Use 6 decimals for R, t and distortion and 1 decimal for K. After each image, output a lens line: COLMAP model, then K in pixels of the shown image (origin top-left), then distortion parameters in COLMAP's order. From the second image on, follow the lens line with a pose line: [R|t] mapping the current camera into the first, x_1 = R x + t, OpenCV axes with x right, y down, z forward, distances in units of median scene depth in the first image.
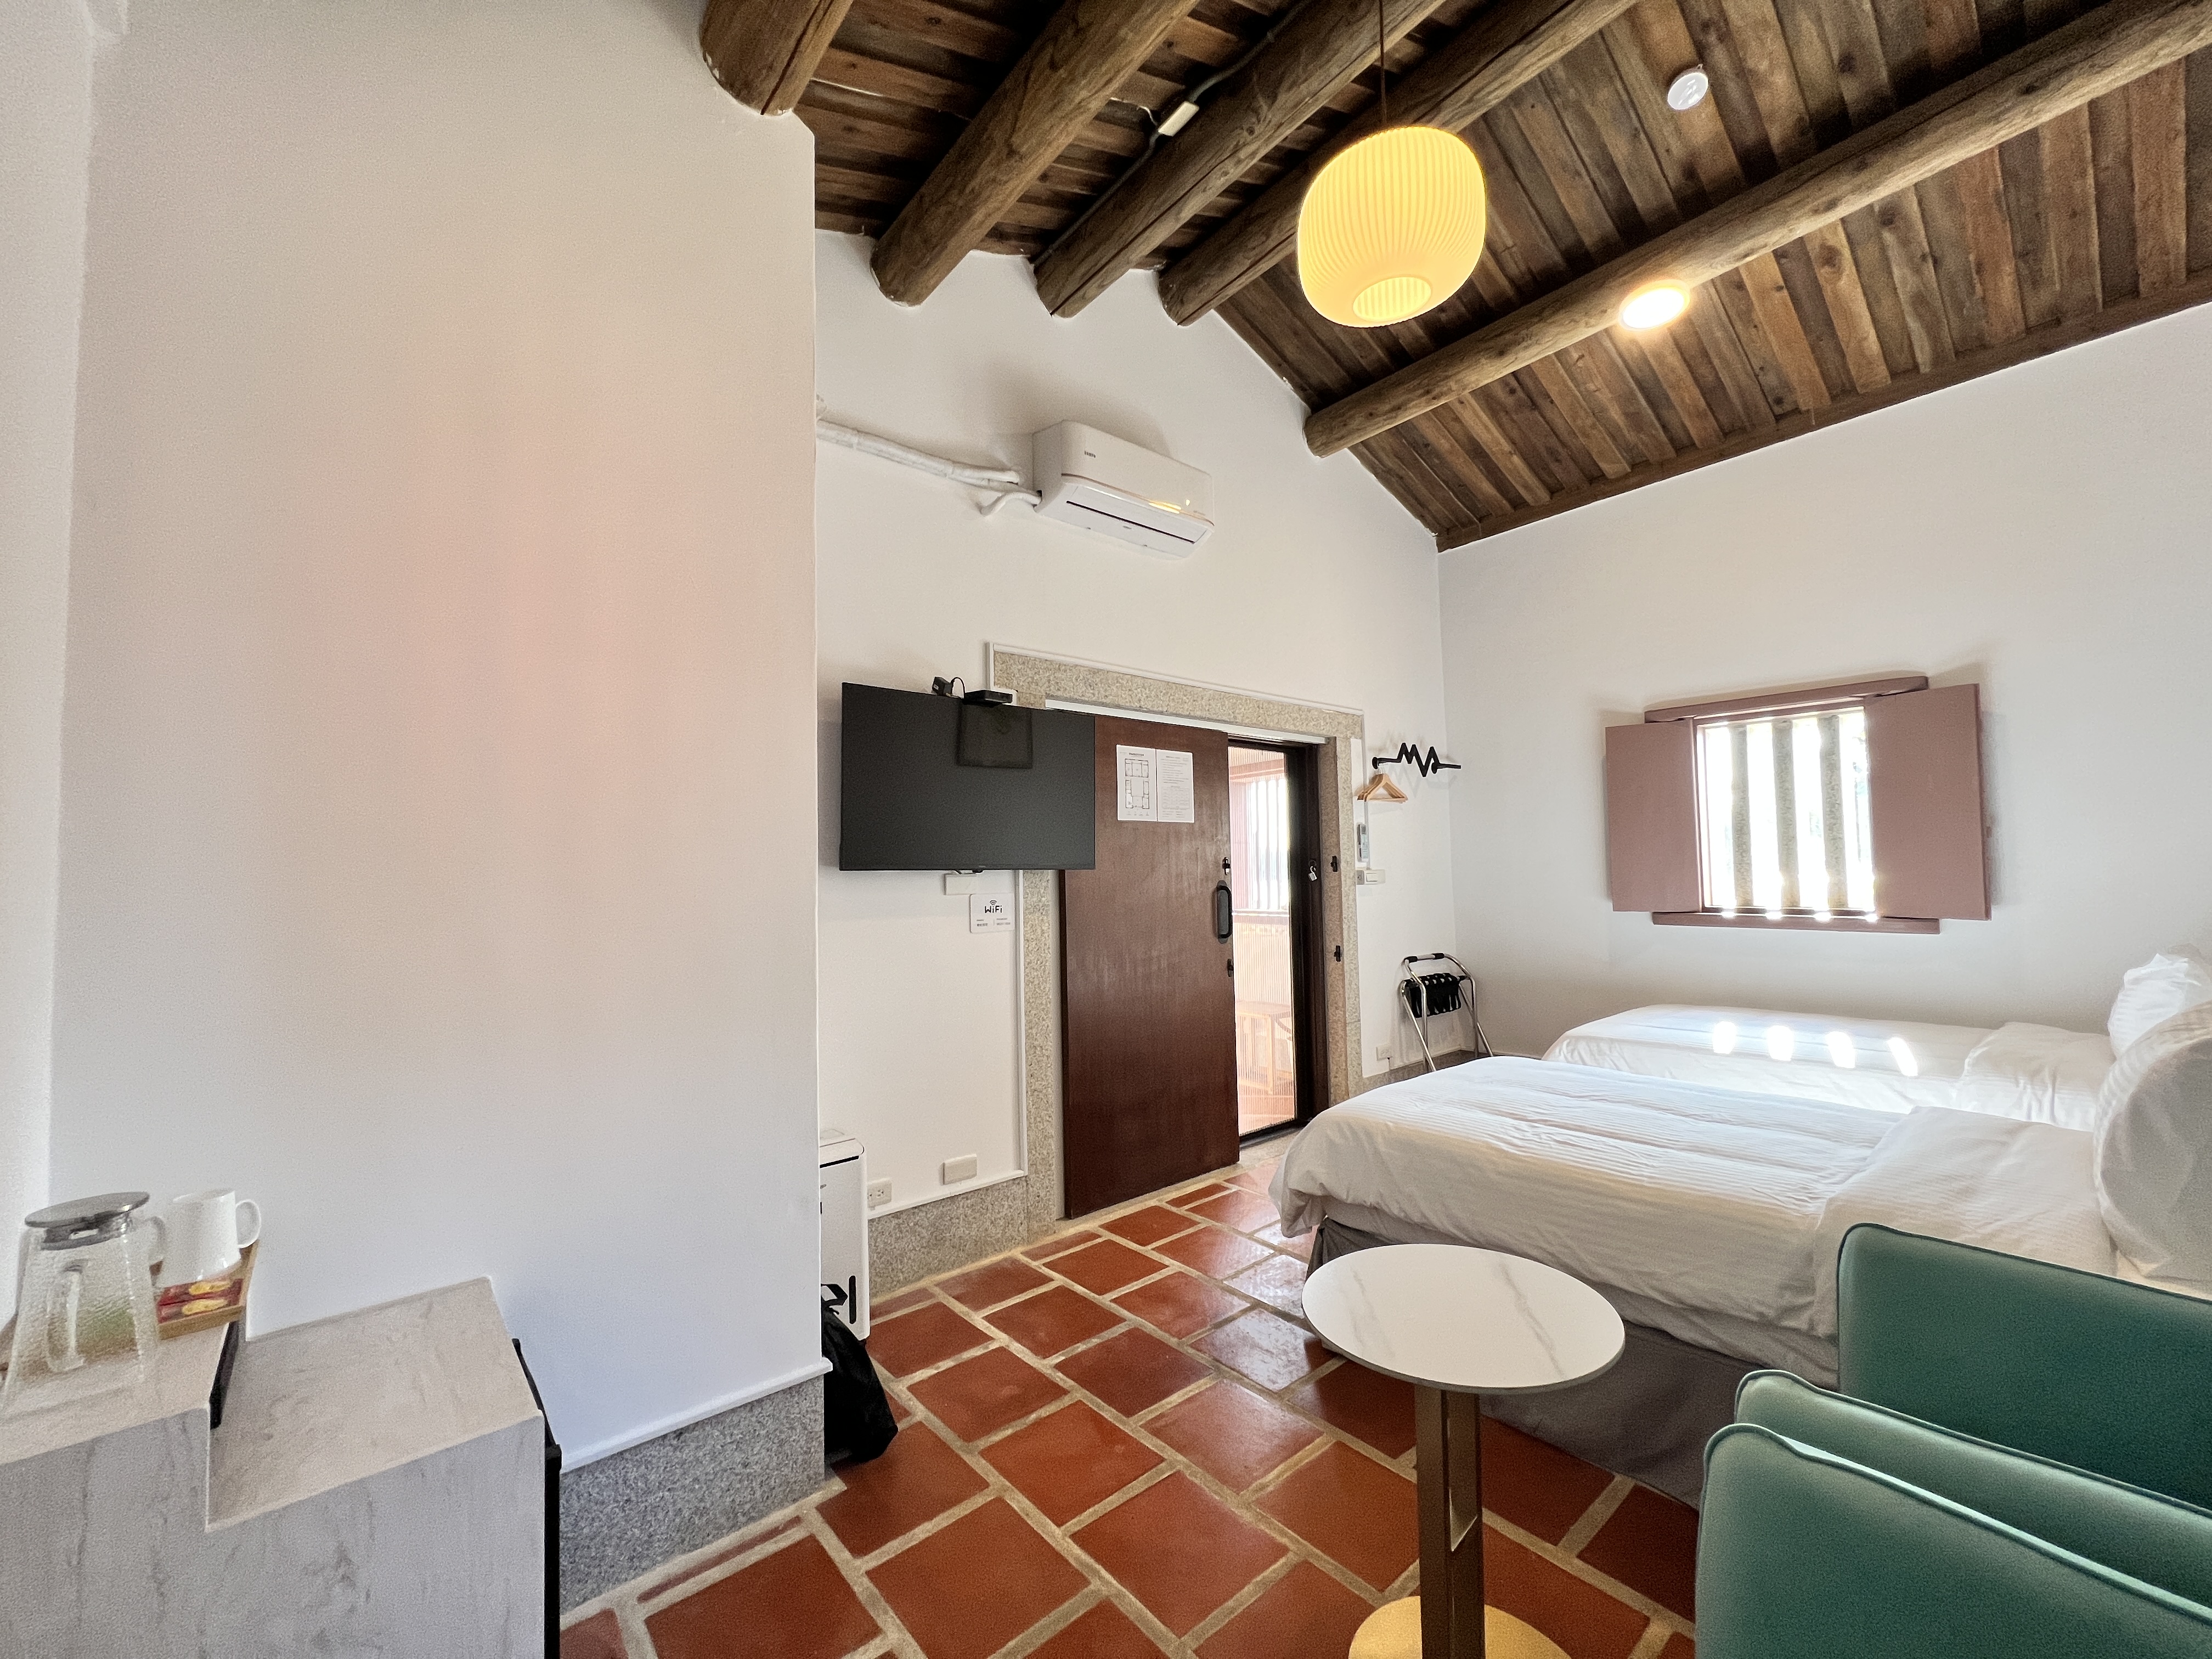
lens RADIAL K [[883.4, 0, 1102.5], [0, 883.4, 831.9], [0, 0, 1]] dist [-0.001113, 0.000399]
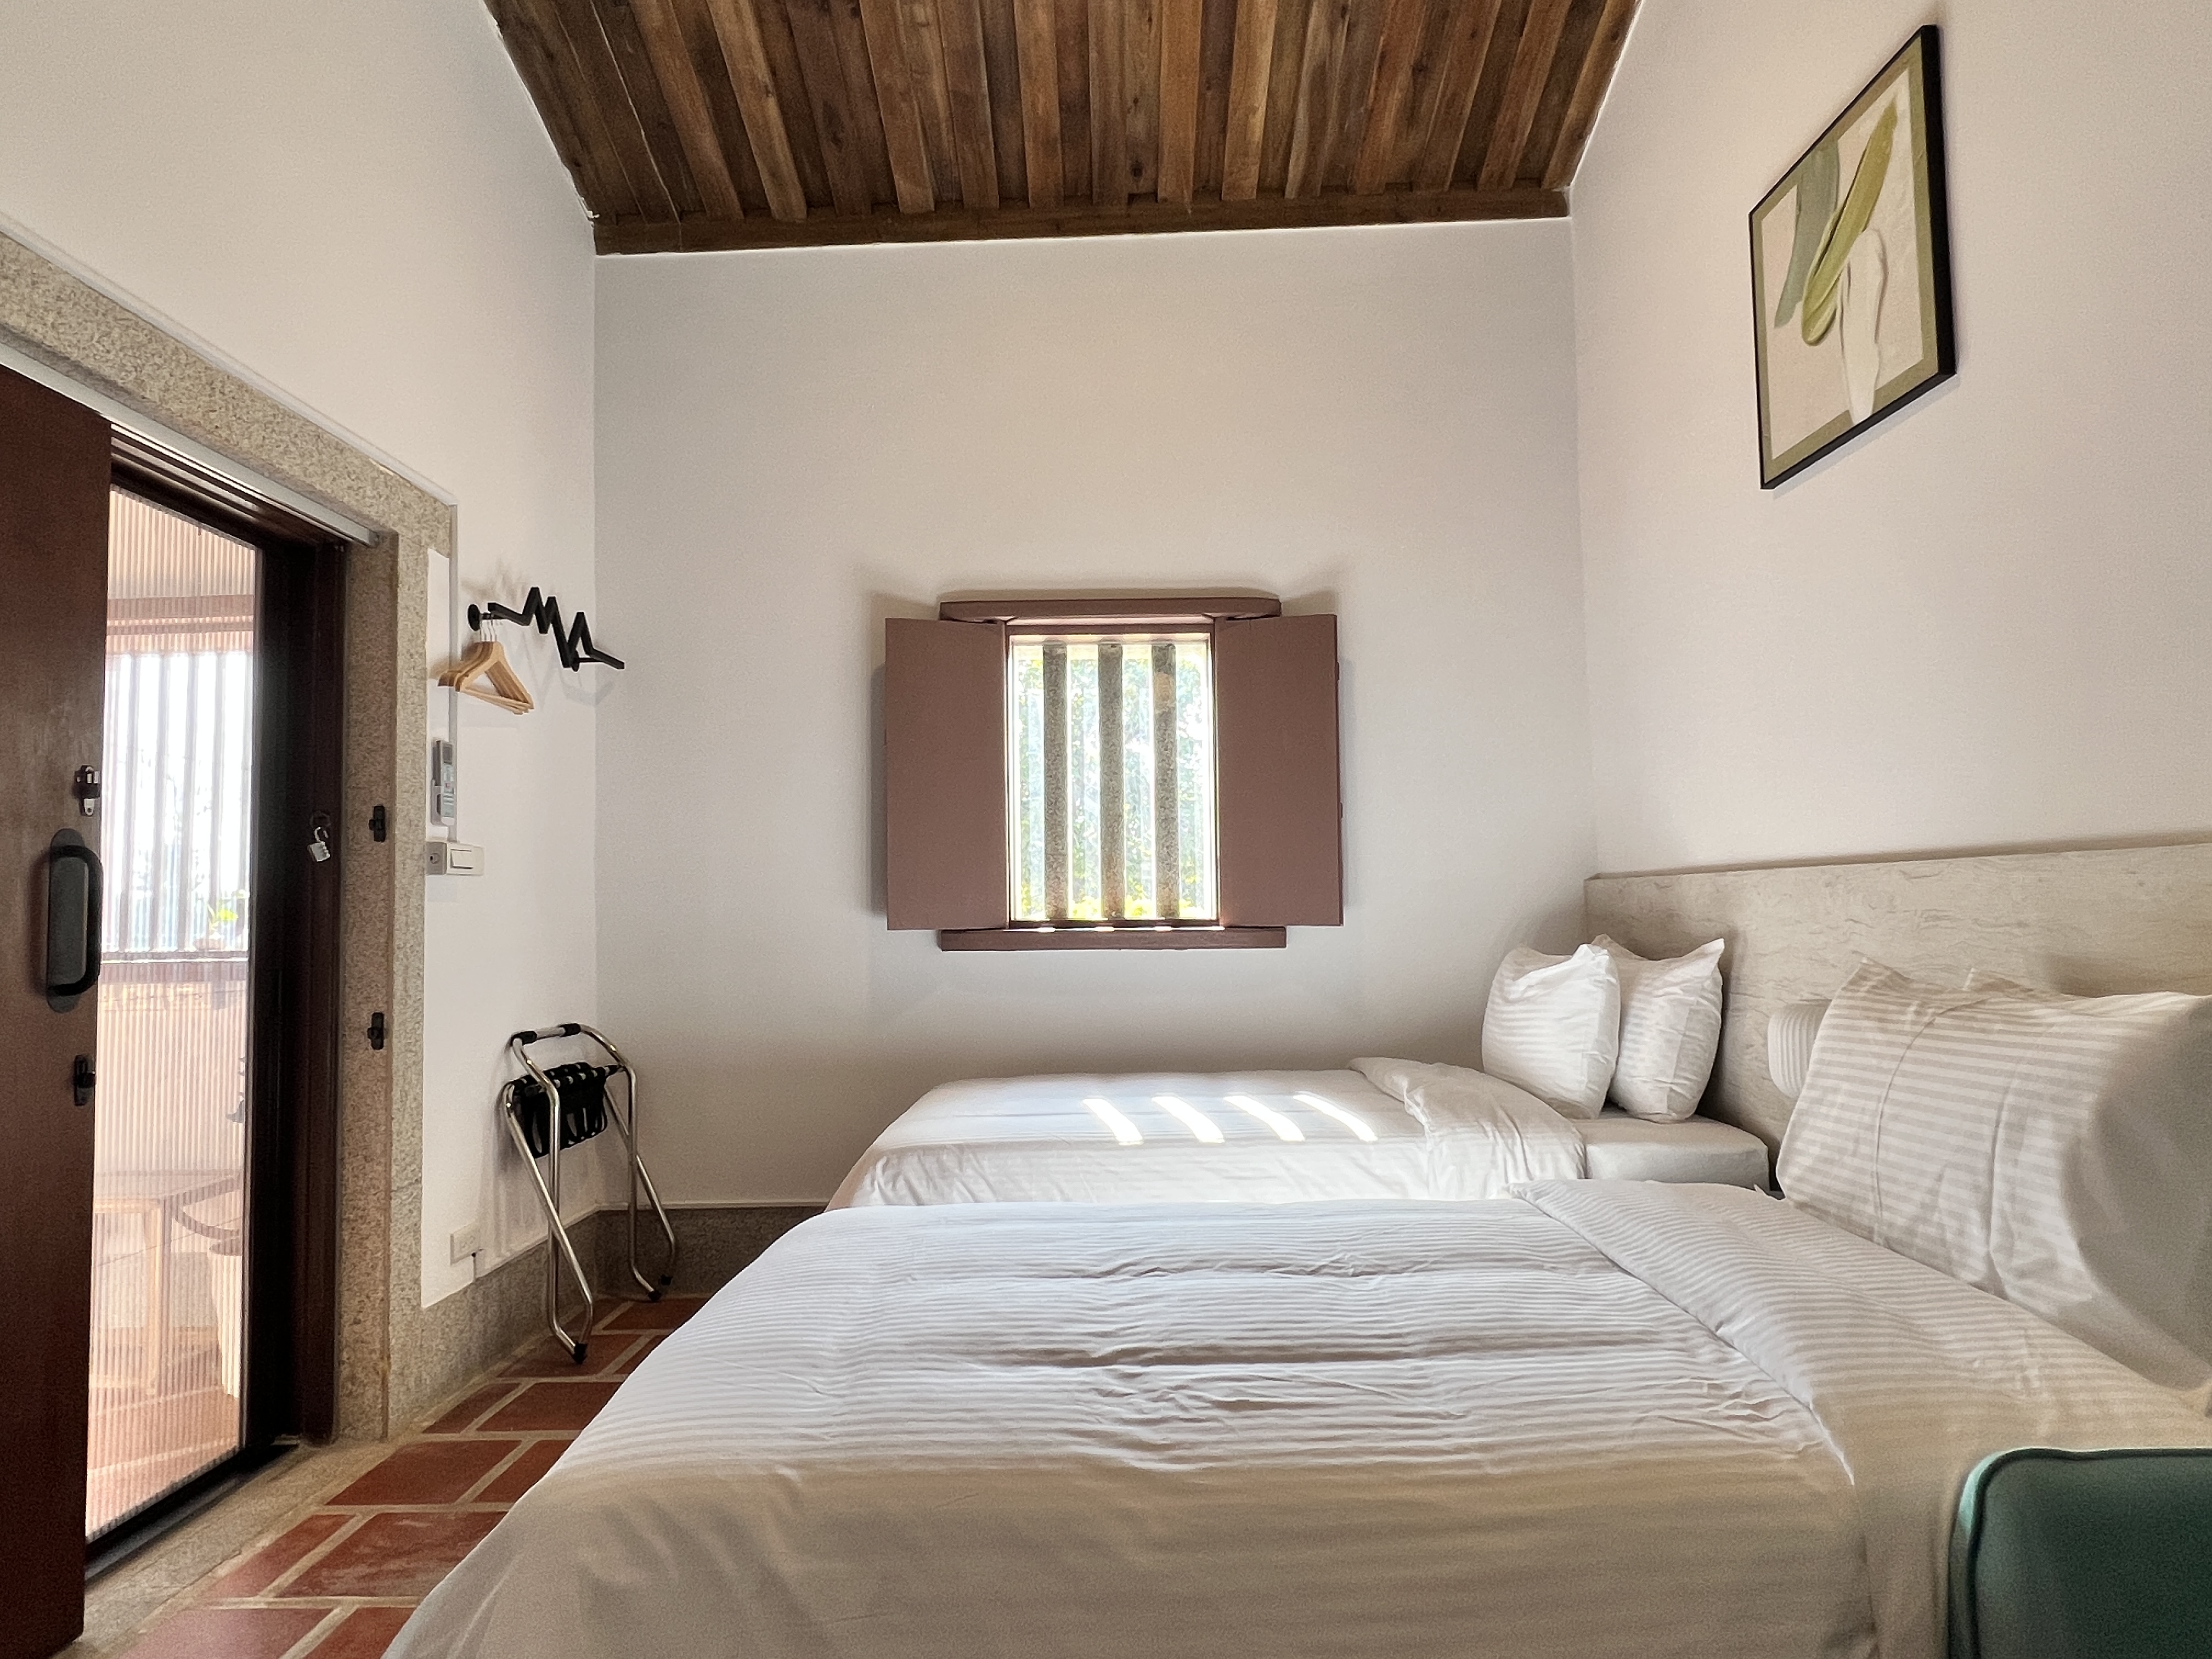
lens RADIAL K [[1312.3, 0, 1098.3], [0, 1312.3, 841.7], [0, 0, 1]] dist [-0.001353, -0.000642]
pose [[0.657843, 0.050217, 0.751480, 0.014310], [-0.031998, 0.998737, -0.038729, 0.068102], [-0.752475, 0.001432, 0.658619, 0.360720]]
